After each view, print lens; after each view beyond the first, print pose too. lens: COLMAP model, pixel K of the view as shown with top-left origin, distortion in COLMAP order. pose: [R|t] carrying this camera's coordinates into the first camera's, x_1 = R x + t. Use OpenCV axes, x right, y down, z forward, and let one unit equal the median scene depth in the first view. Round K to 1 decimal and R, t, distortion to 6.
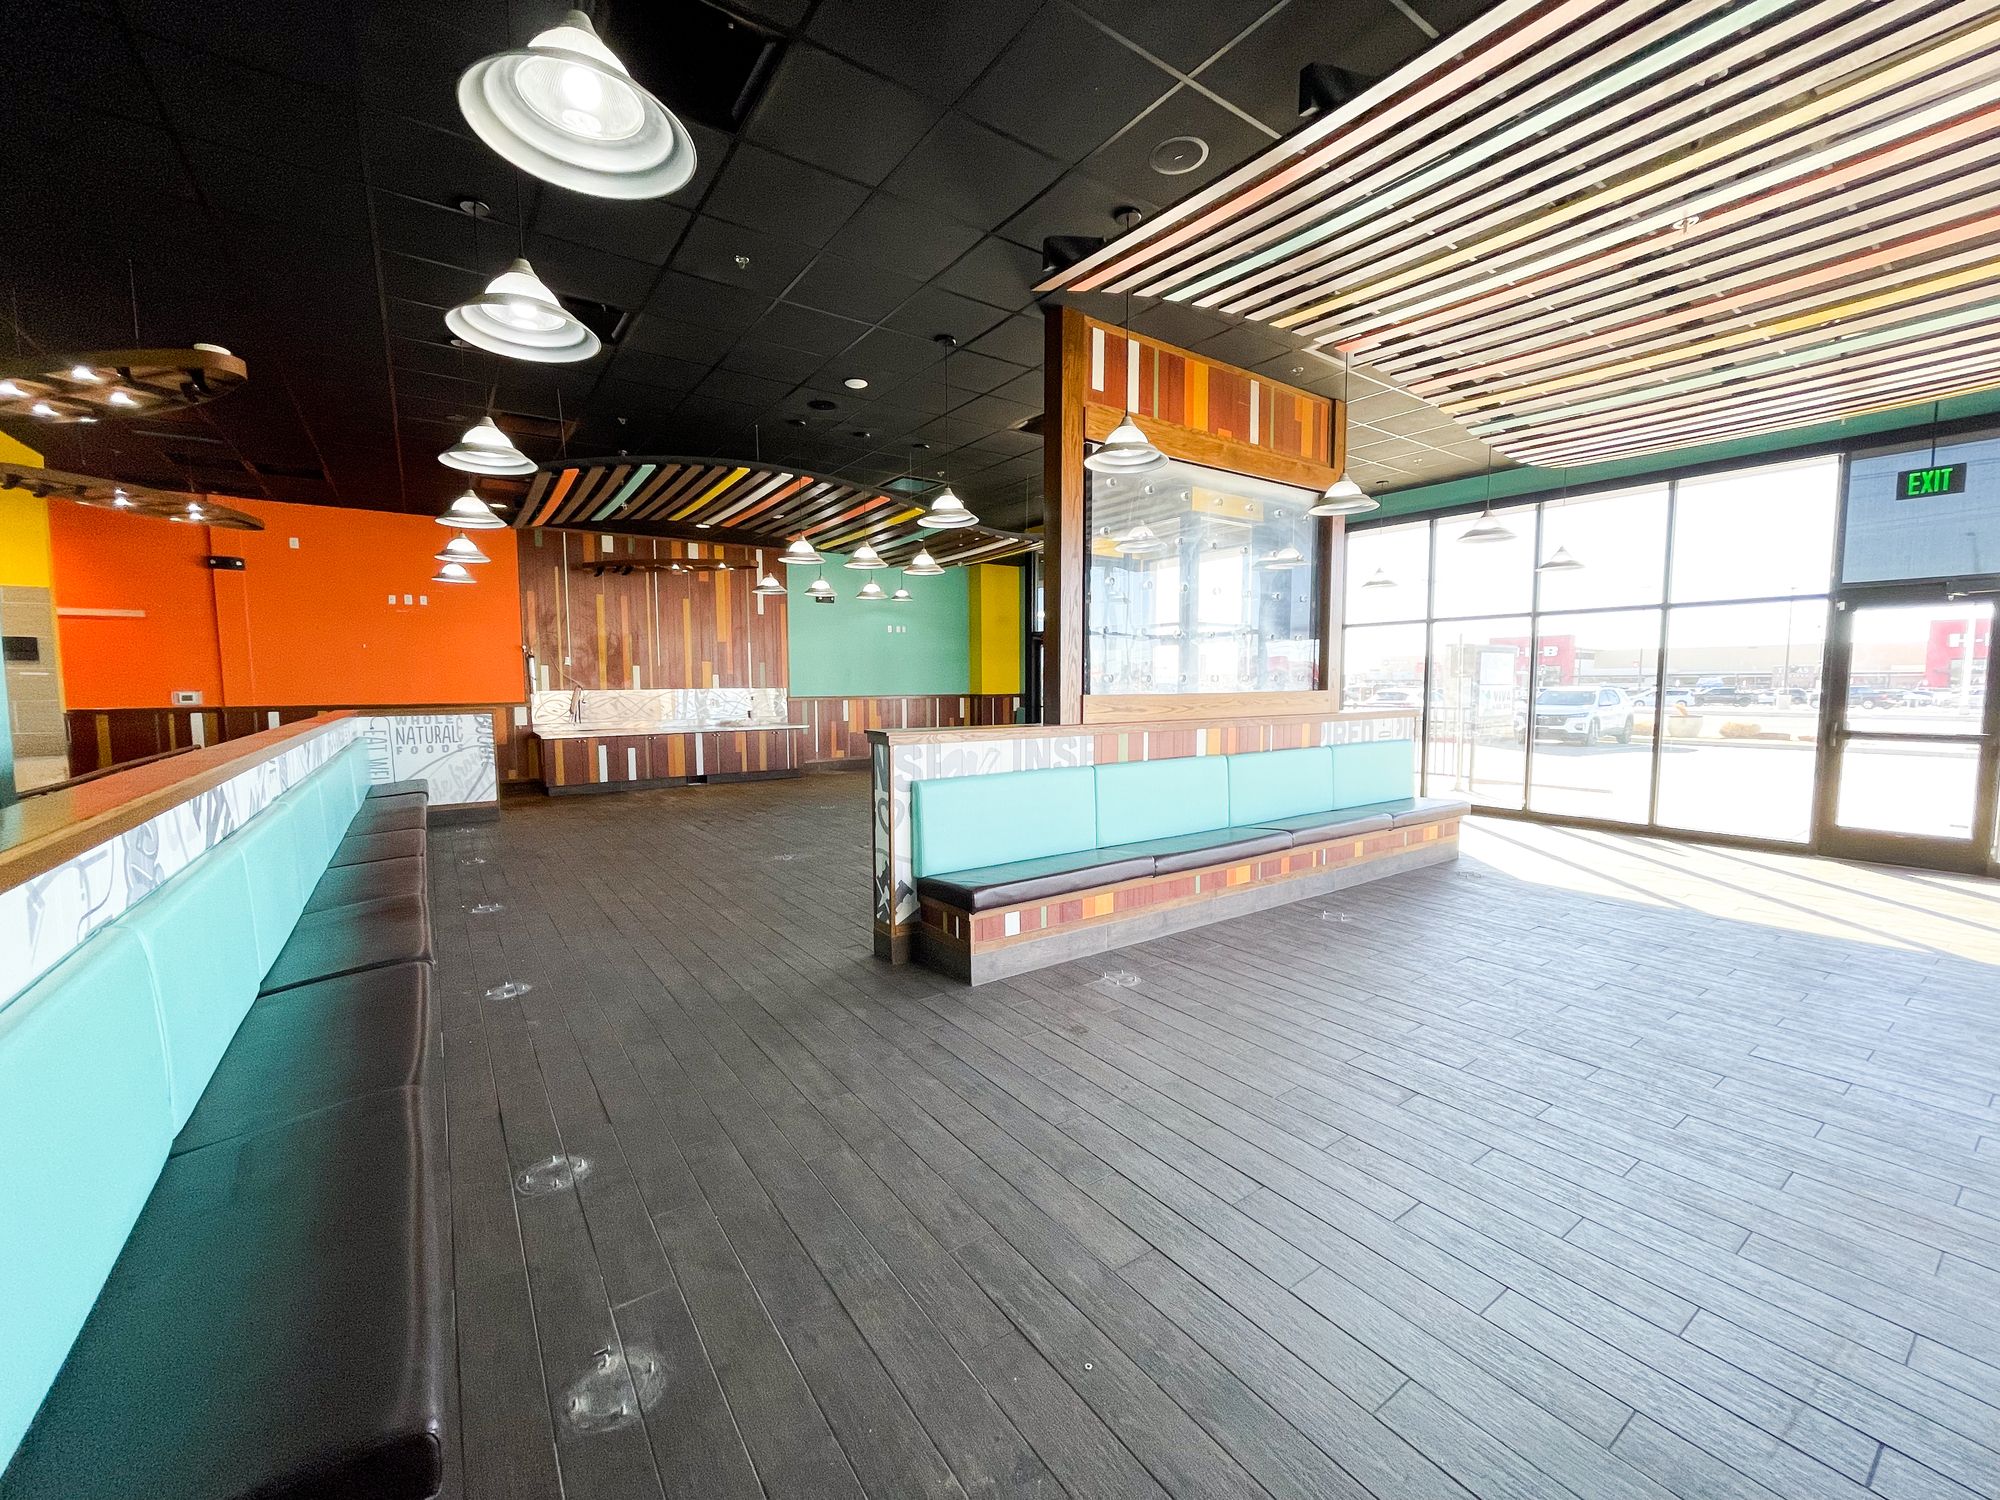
lens RADIAL K [[802.2, 0, 991.2], [0, 802.2, 750.4], [0, 0, 1]] dist [-0.010041, 0.003891]
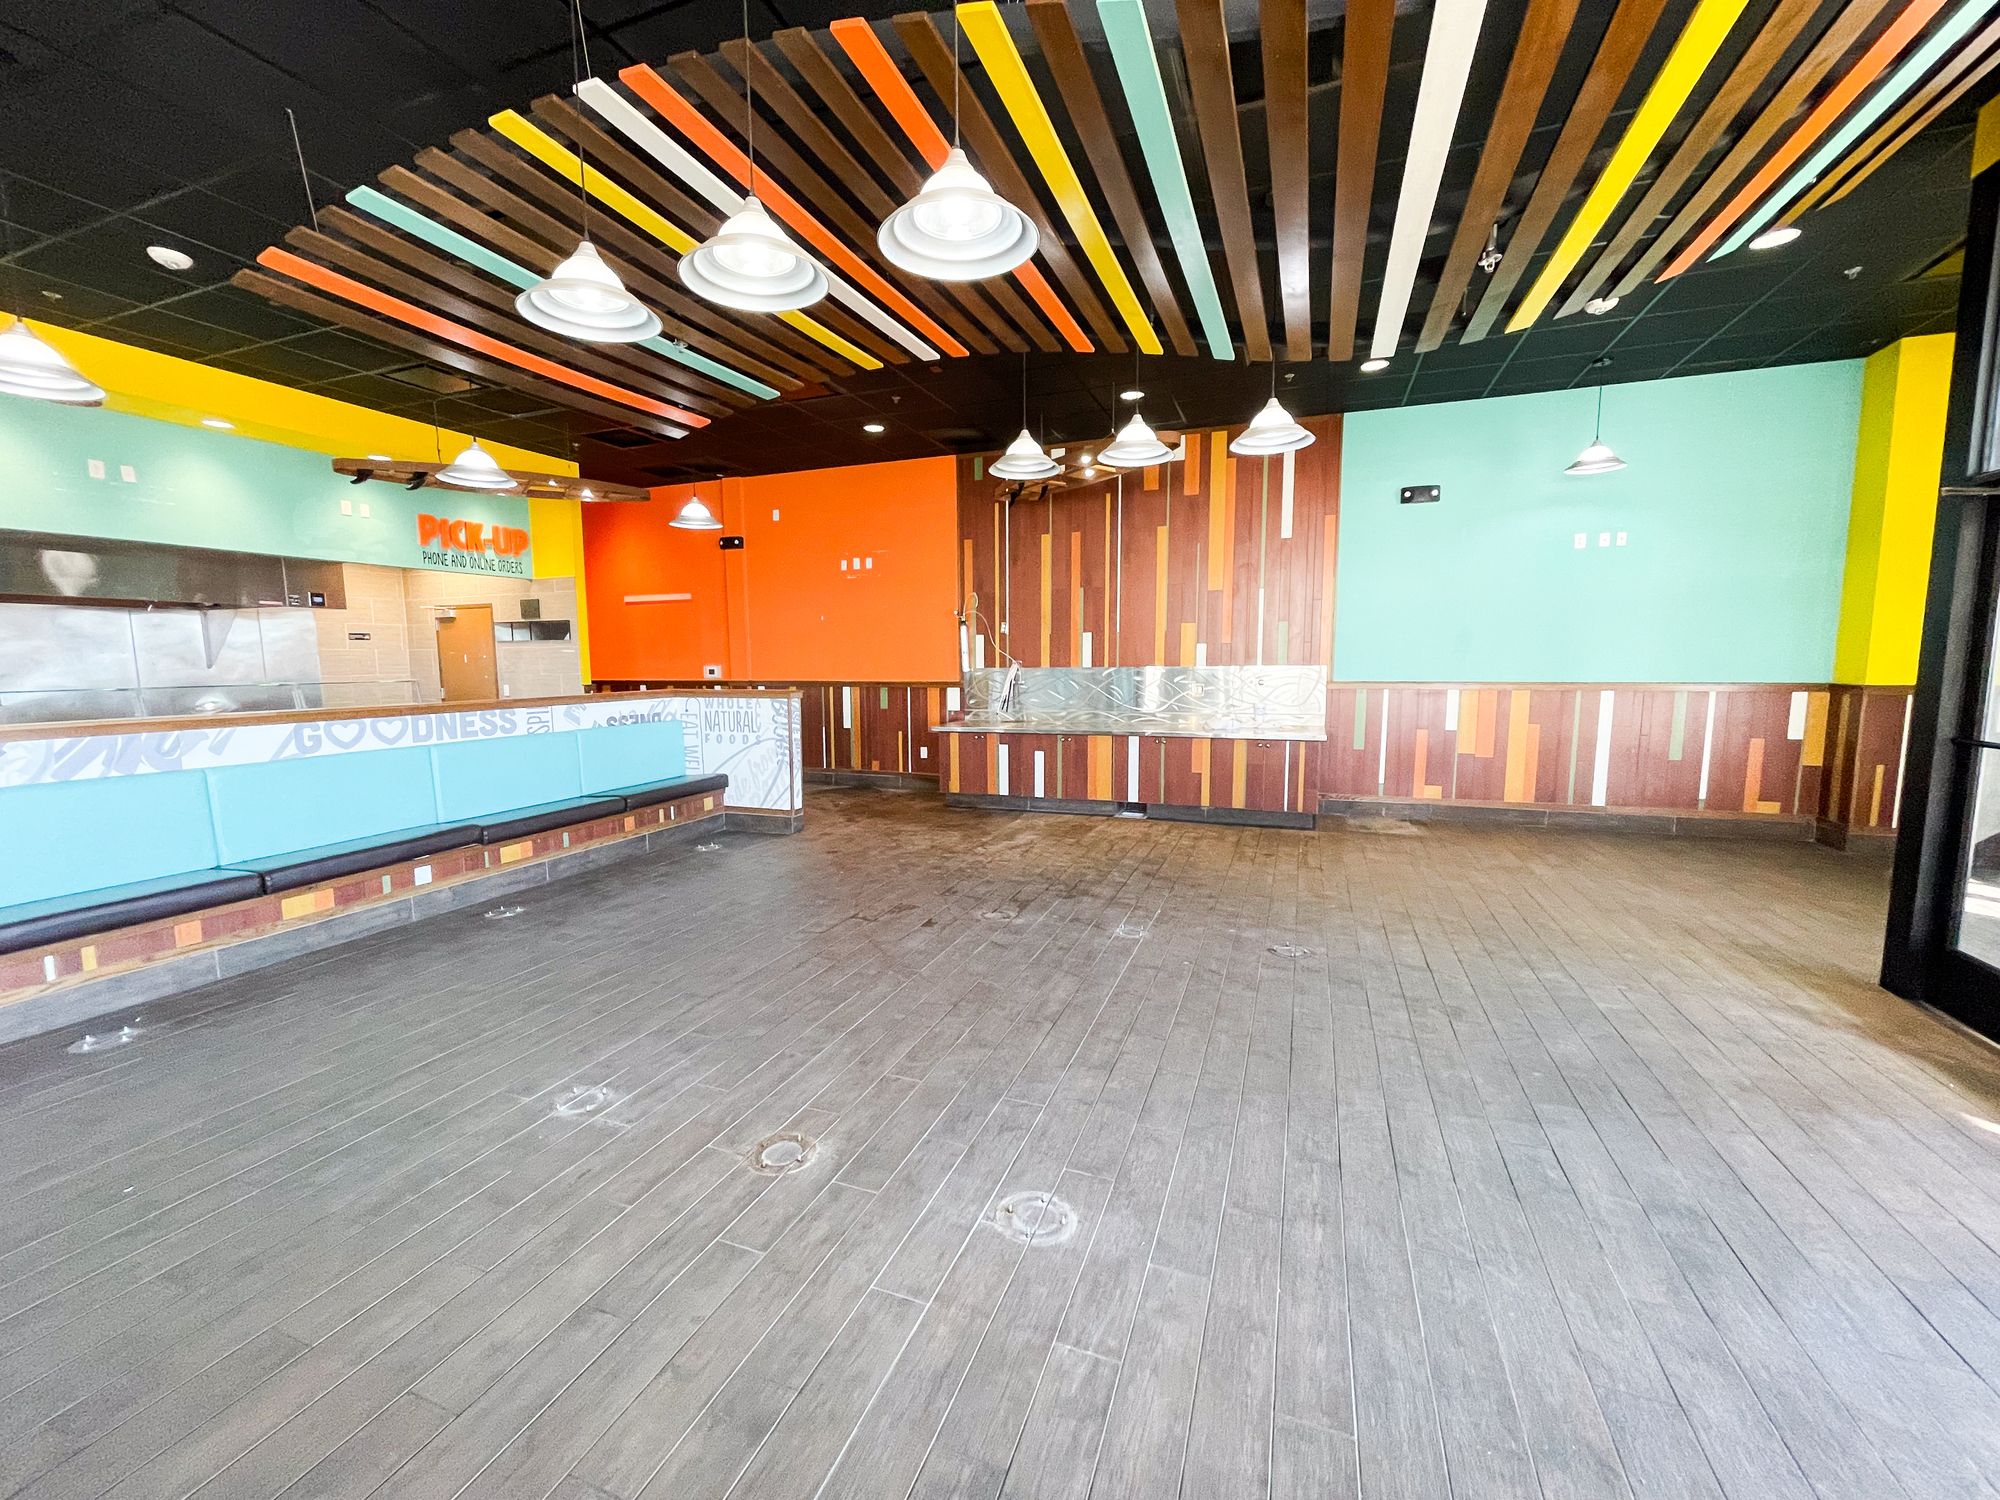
lens RADIAL K [[808.3, 0, 1003.3], [0, 808.3, 743.9], [0, 0, 1]] dist [-0.000695, -0.000132]
pose [[0.556463, 0.088076, -0.826191, 0.146072], [-0.066131, 0.995906, 0.061627, -0.066742], [0.828236, 0.020344, 0.560009, 0.767234]]
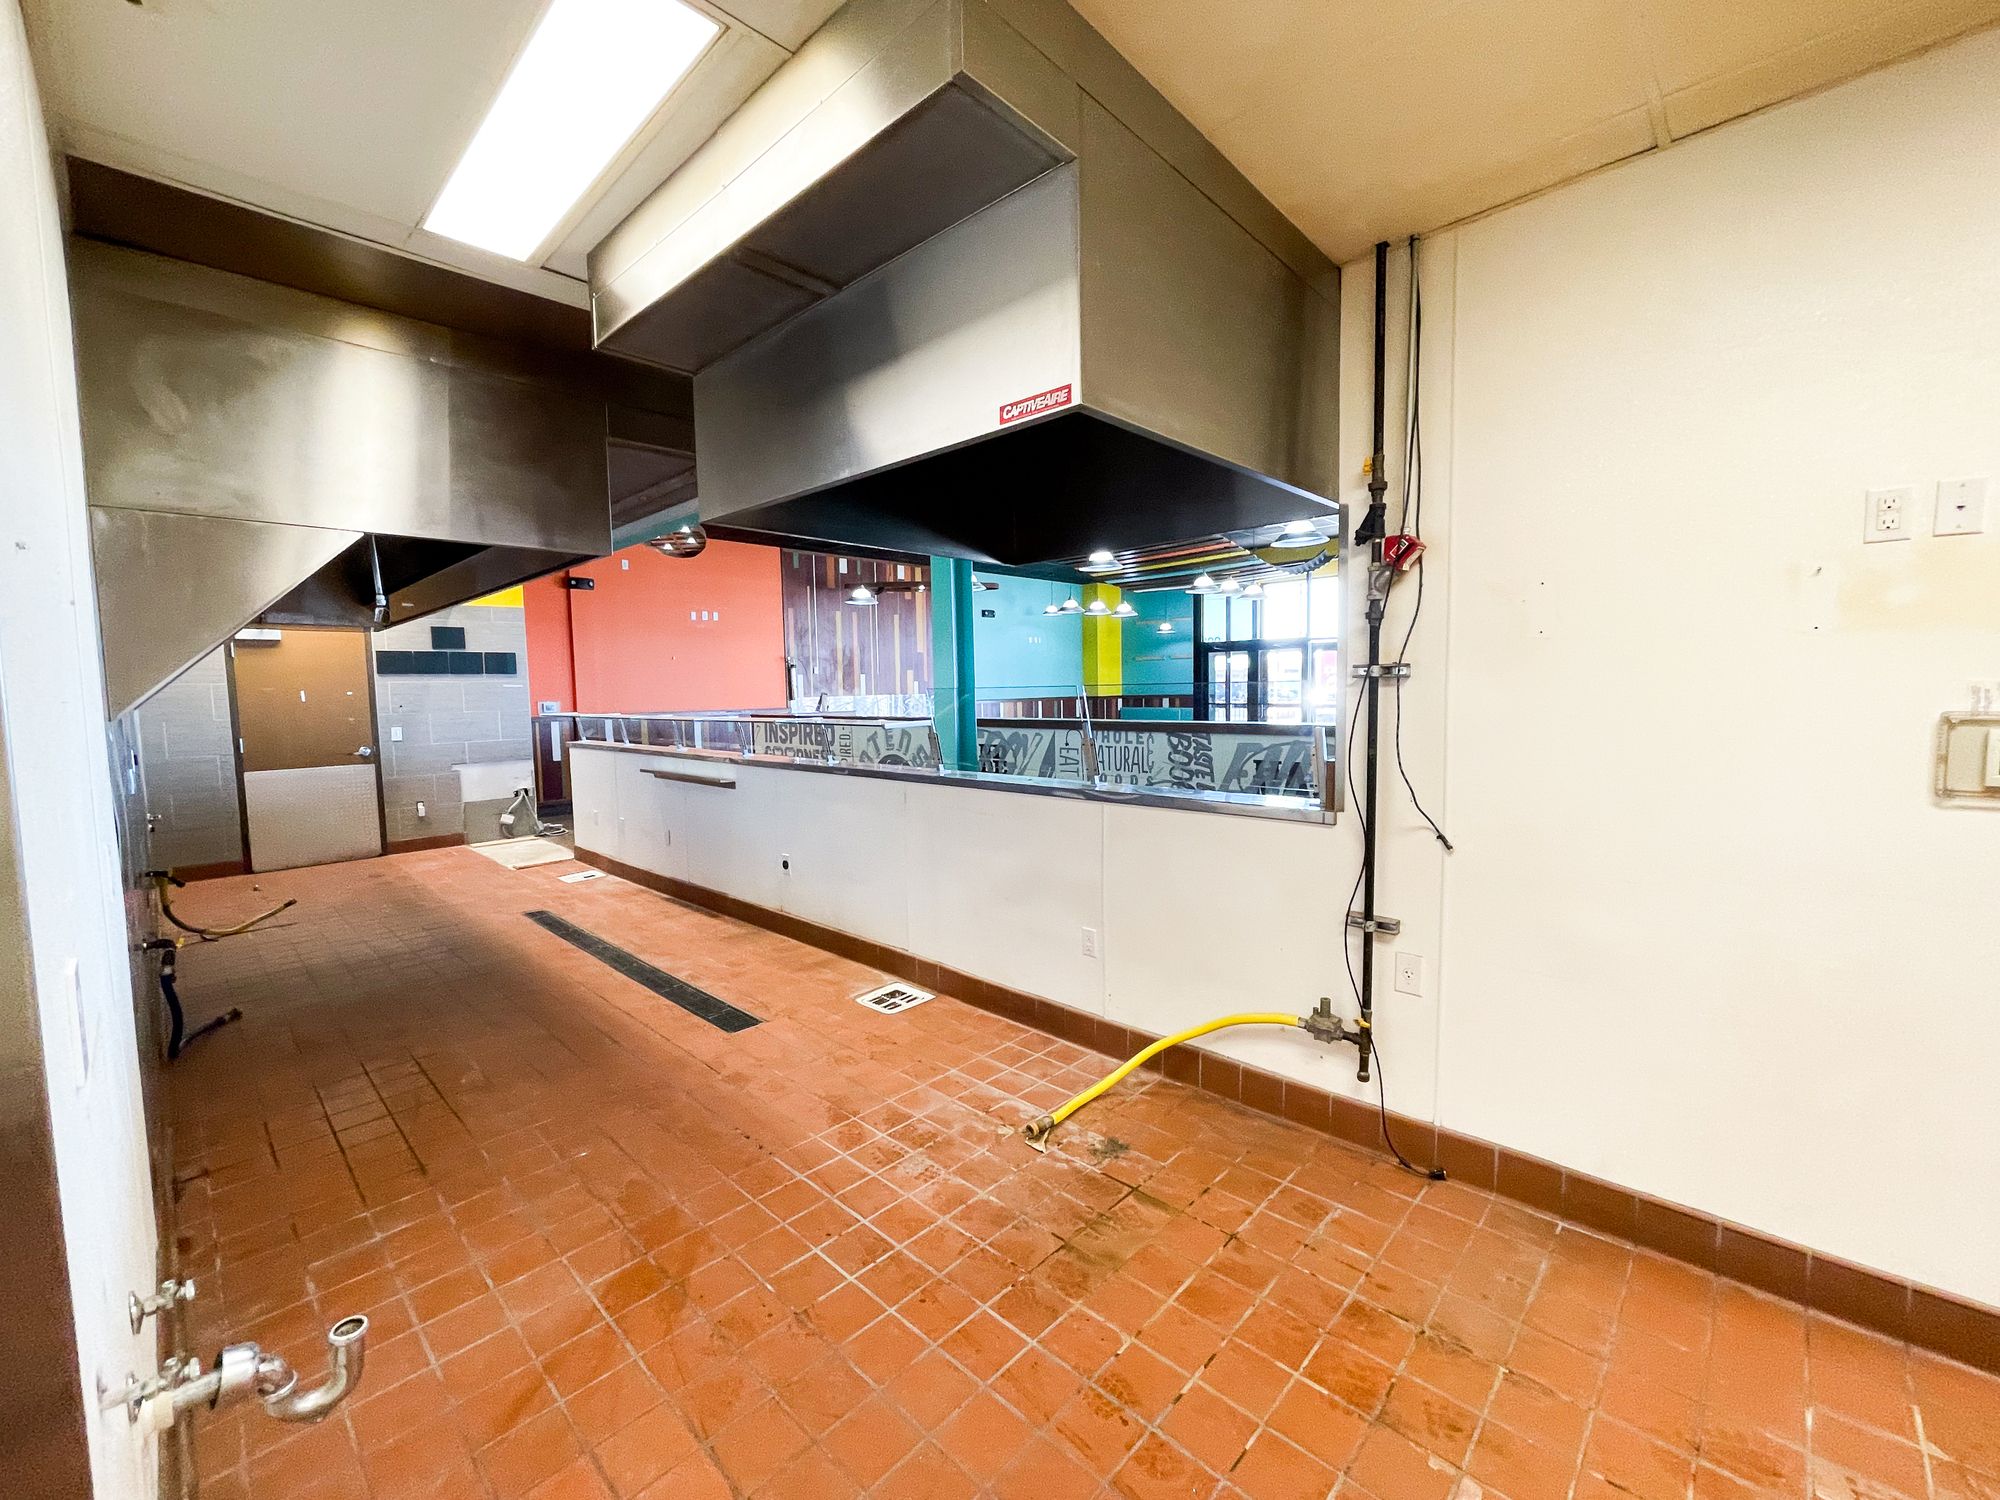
lens RADIAL K [[802.2, 0, 991.2], [0, 802.2, 750.4], [0, 0, 1]] dist [-0.010041, 0.003891]
pose [[0.982464, -0.029118, 0.184166, -0.665787], [0.030706, 0.999512, -0.005780, 0.017574], [-0.183908, 0.011333, 0.982878, -0.184492]]
